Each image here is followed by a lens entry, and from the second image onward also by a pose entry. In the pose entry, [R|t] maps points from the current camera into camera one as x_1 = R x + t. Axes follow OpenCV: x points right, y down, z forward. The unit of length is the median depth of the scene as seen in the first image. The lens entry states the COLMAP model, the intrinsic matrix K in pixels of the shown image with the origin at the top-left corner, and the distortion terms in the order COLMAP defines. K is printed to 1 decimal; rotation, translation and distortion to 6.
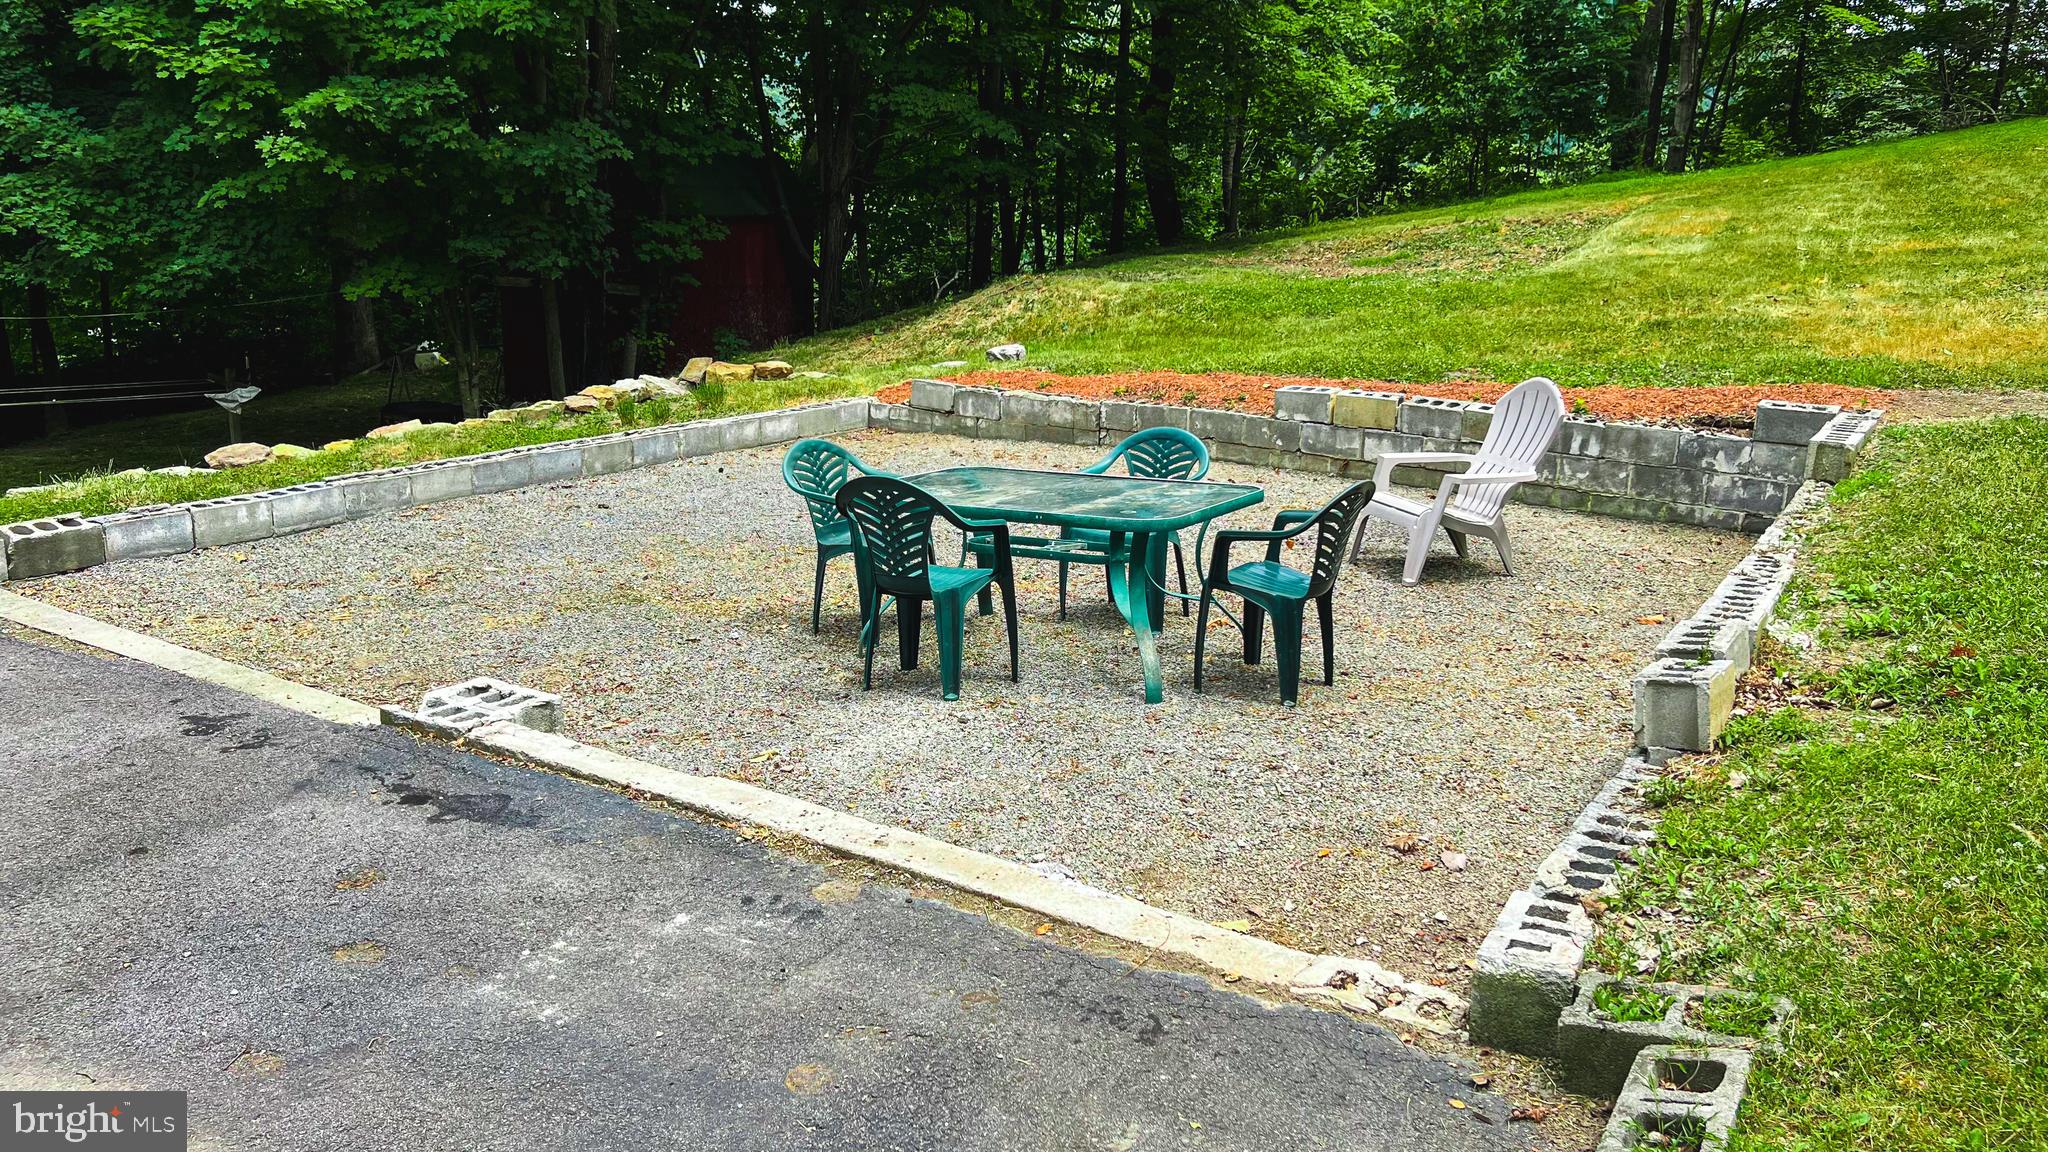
lens RADIAL K [[1538.2, 0, 1020.4], [0, 1538.2, 572.4], [0, 0, 1]] dist [0.037269, -0.026262]
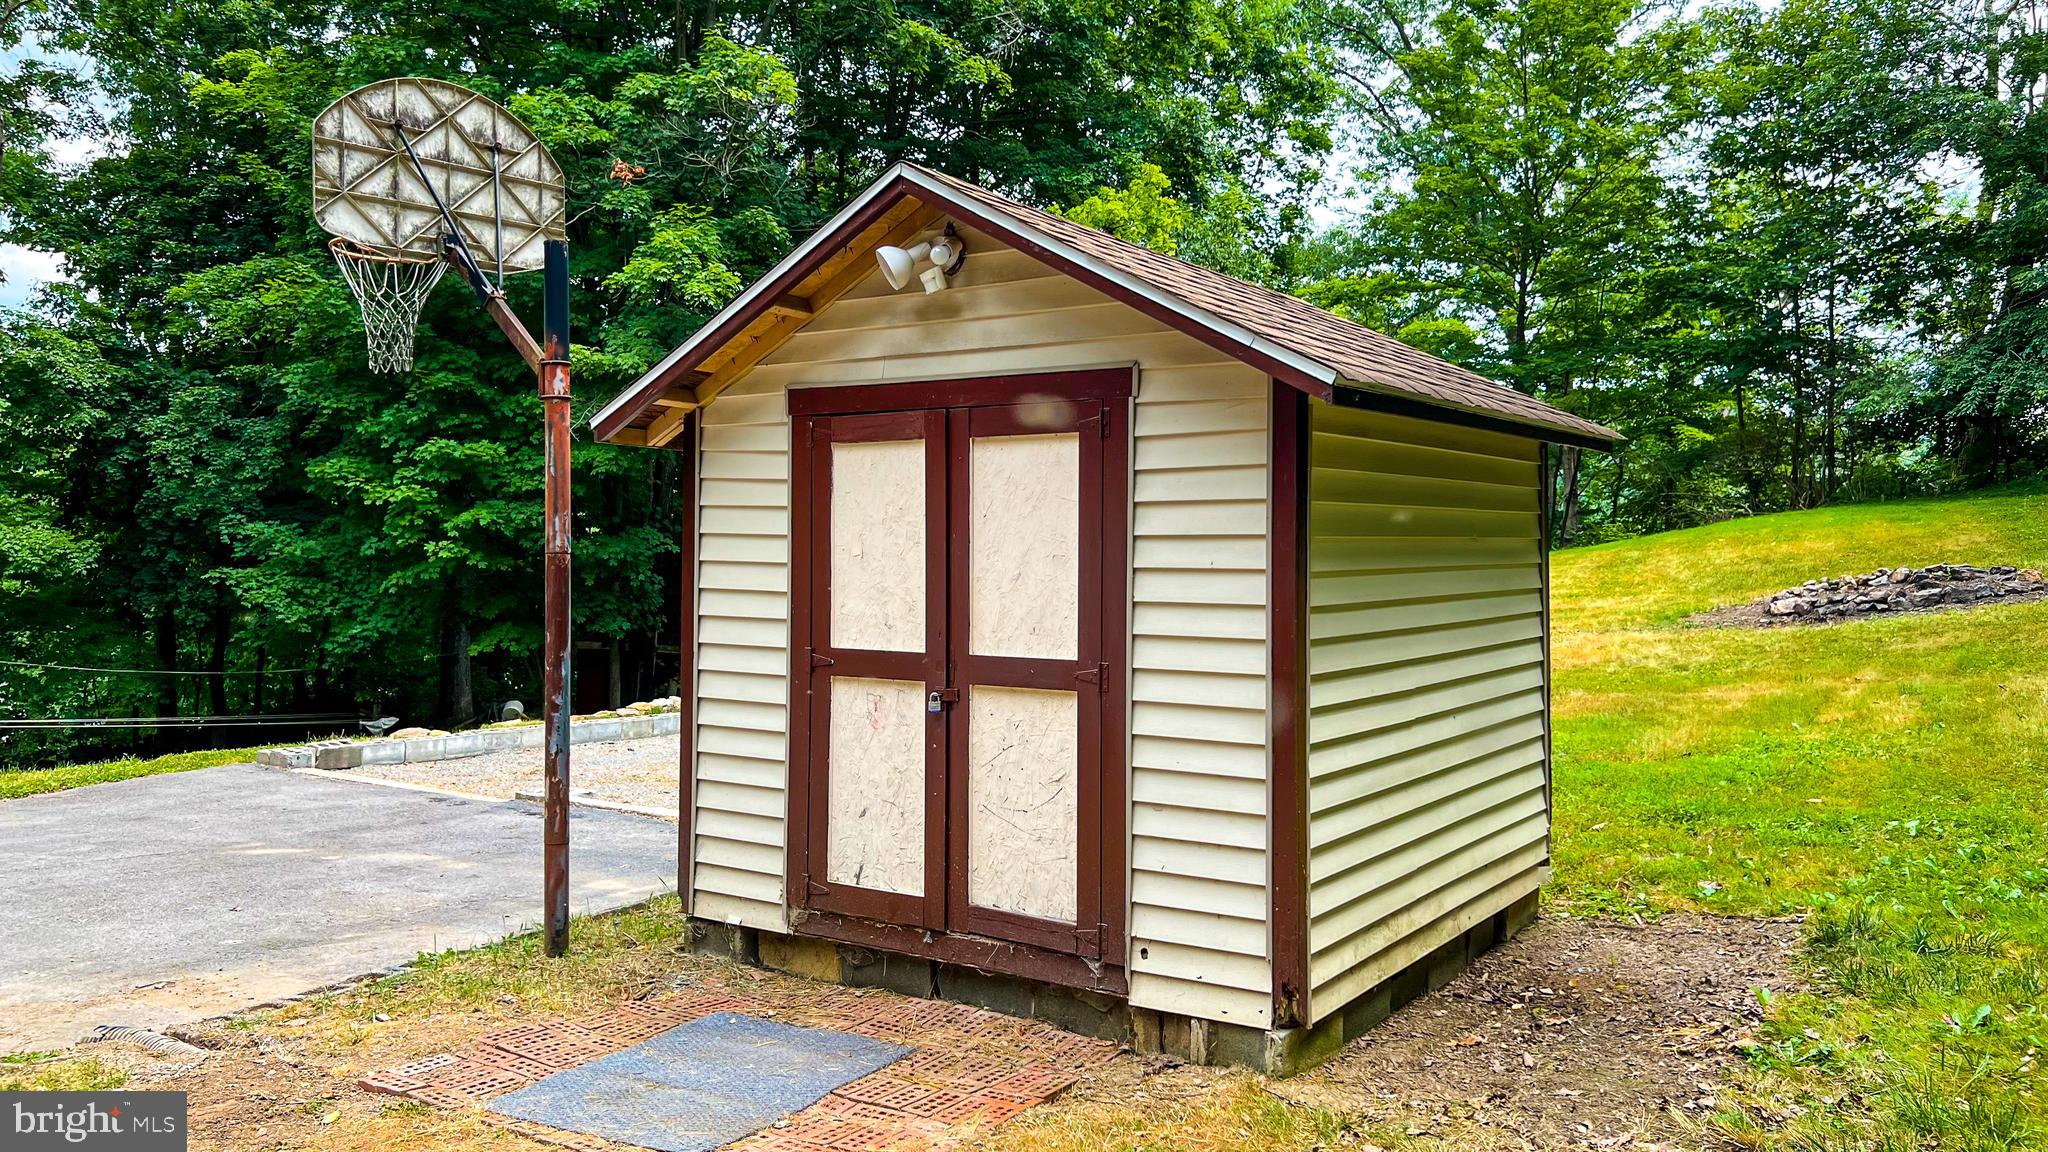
lens RADIAL K [[1538.2, 0, 1025.3], [0, 1538.2, 579.1], [0, 0, 1]] dist [0.037269, -0.026262]
pose [[0.999292, -0.006580, -0.037032, 0.120434], [-0.002503, 0.970764, -0.240022, 0.095336], [0.037529, 0.239945, 0.970061, -0.357691]]
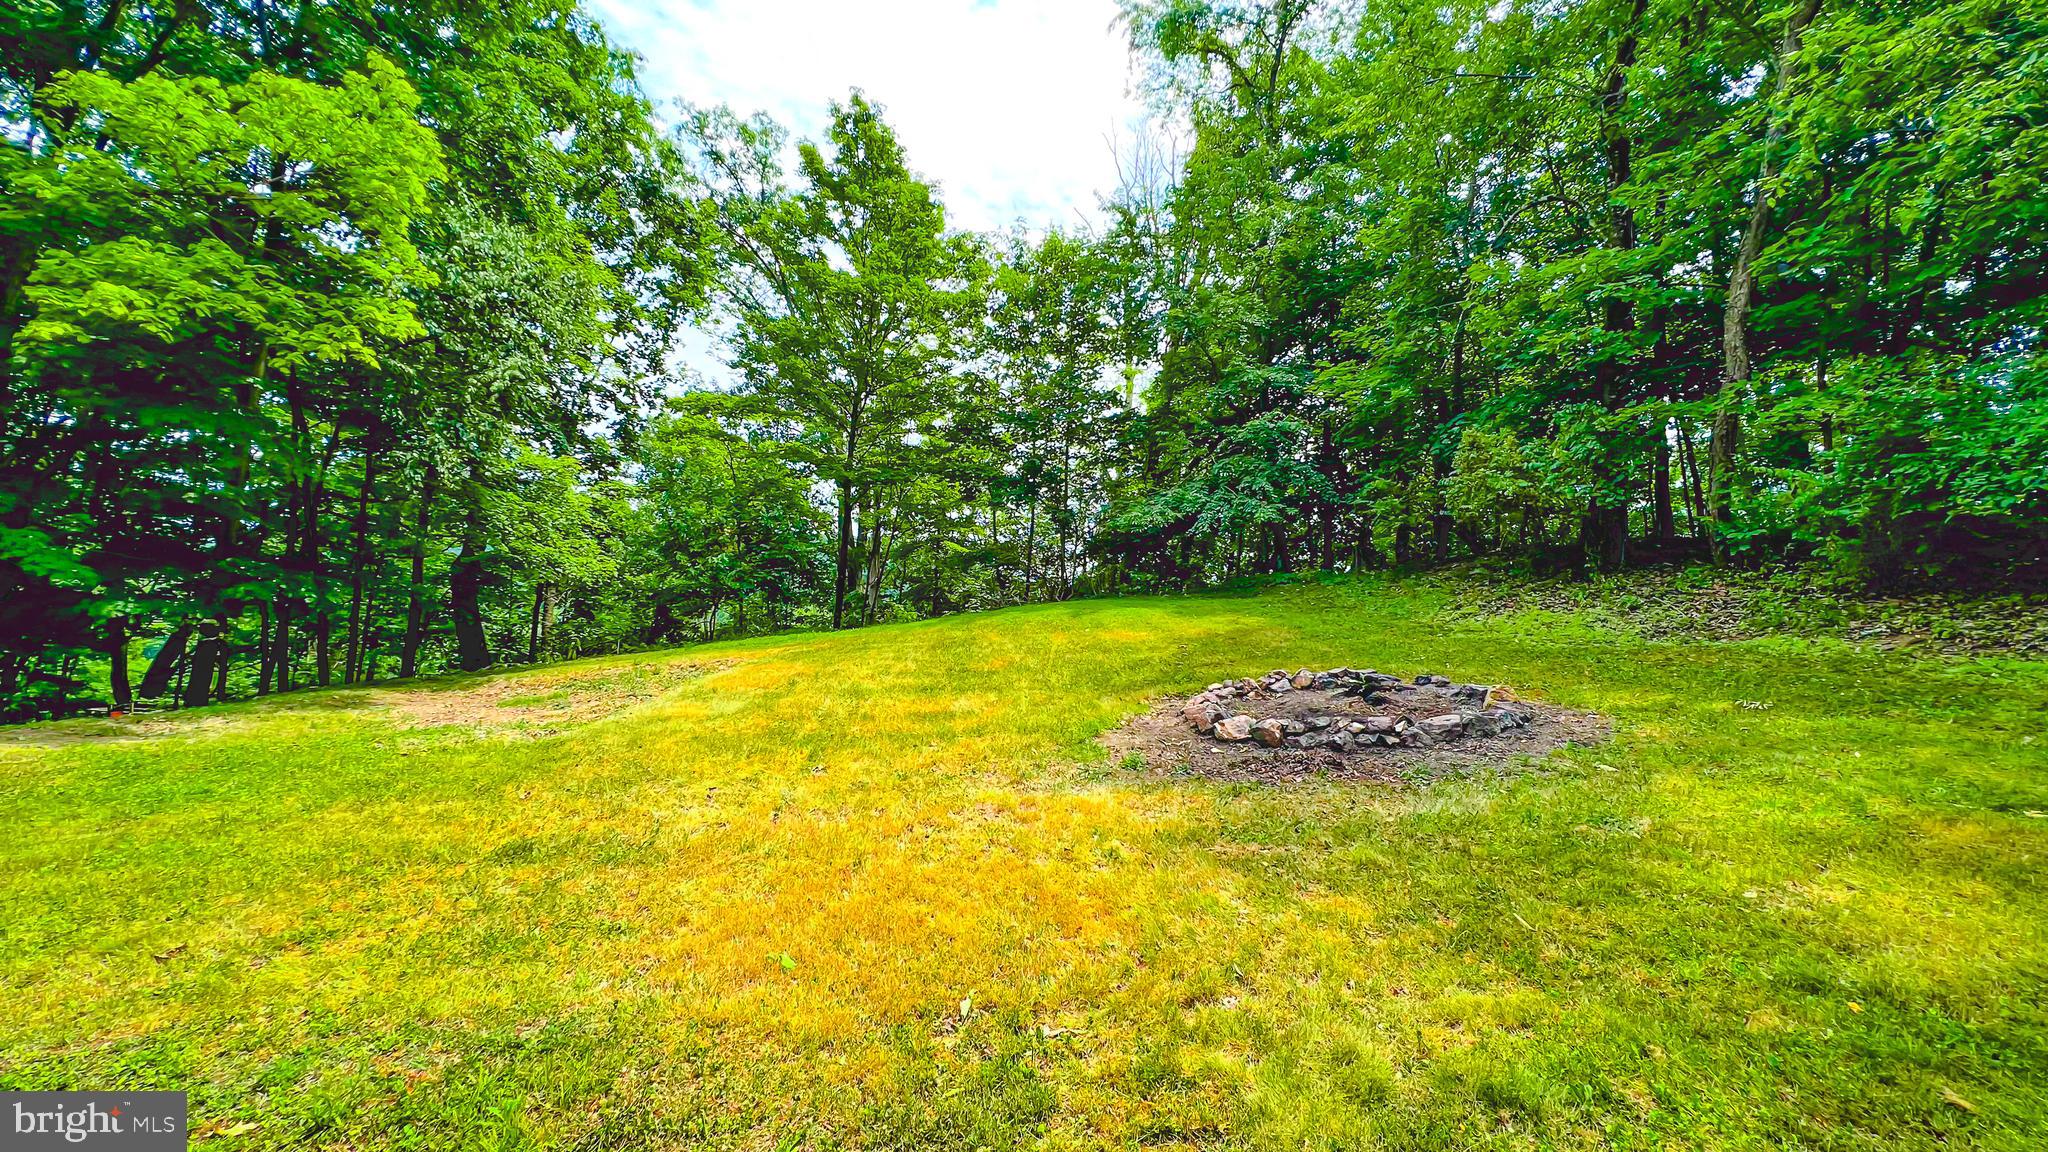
lens RADIAL K [[816.5, 0, 1021.8], [0, 816.5, 576.5], [0, 0, 1]] dist [0.000161, 0.000003]
pose [[0.874049, 0.058123, 0.482349, 0.312605], [0.091004, 0.955659, -0.280061, -0.113962], [-0.477239, 0.288683, 0.830003, 0.400761]]
